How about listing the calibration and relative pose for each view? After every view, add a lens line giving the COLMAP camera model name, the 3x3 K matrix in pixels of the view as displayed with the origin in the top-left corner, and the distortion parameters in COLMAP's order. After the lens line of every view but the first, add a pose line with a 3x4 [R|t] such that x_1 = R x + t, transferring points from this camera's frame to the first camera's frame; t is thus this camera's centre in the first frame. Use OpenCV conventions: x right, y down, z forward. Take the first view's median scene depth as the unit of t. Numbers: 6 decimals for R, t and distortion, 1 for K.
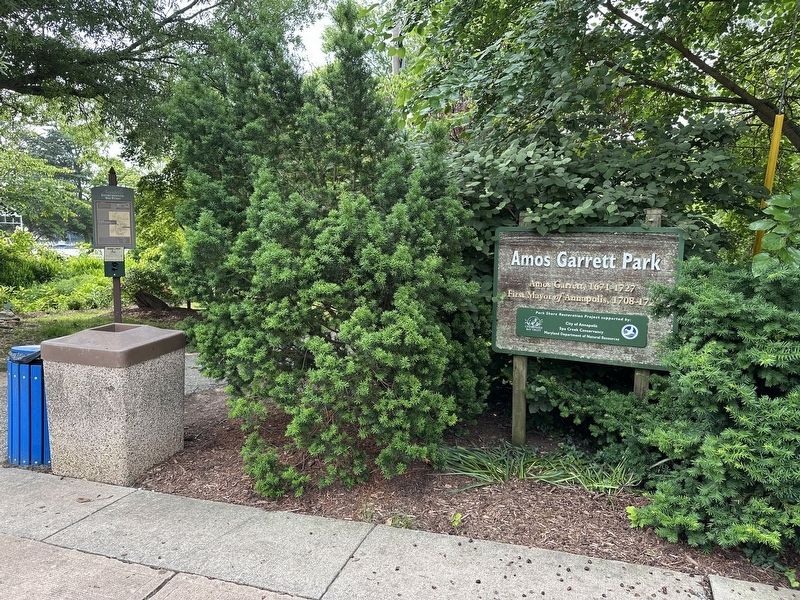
lens RADIAL K [[555.5, 0, 400.0], [0, 555.5, 300.0], [0, 0, 1]] dist [0.005361, -0.000262]
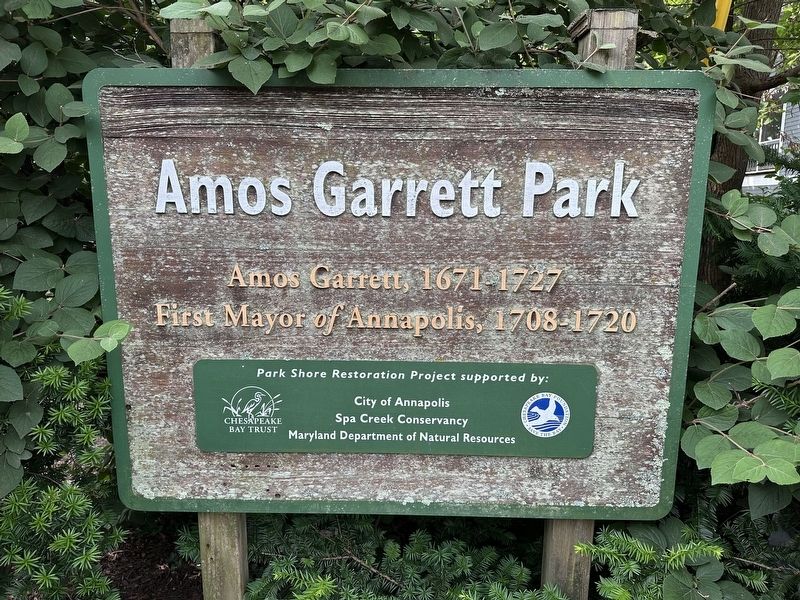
lens RADIAL K [[555.5, 0, 400.0], [0, 555.5, 300.0], [0, 0, 1]] dist [0.005361, -0.000262]
pose [[0.938991, -0.042888, 0.341257, 0.224142], [0.049271, 0.998735, -0.010055, -0.010186], [-0.340394, 0.026256, 0.939916, 0.715111]]
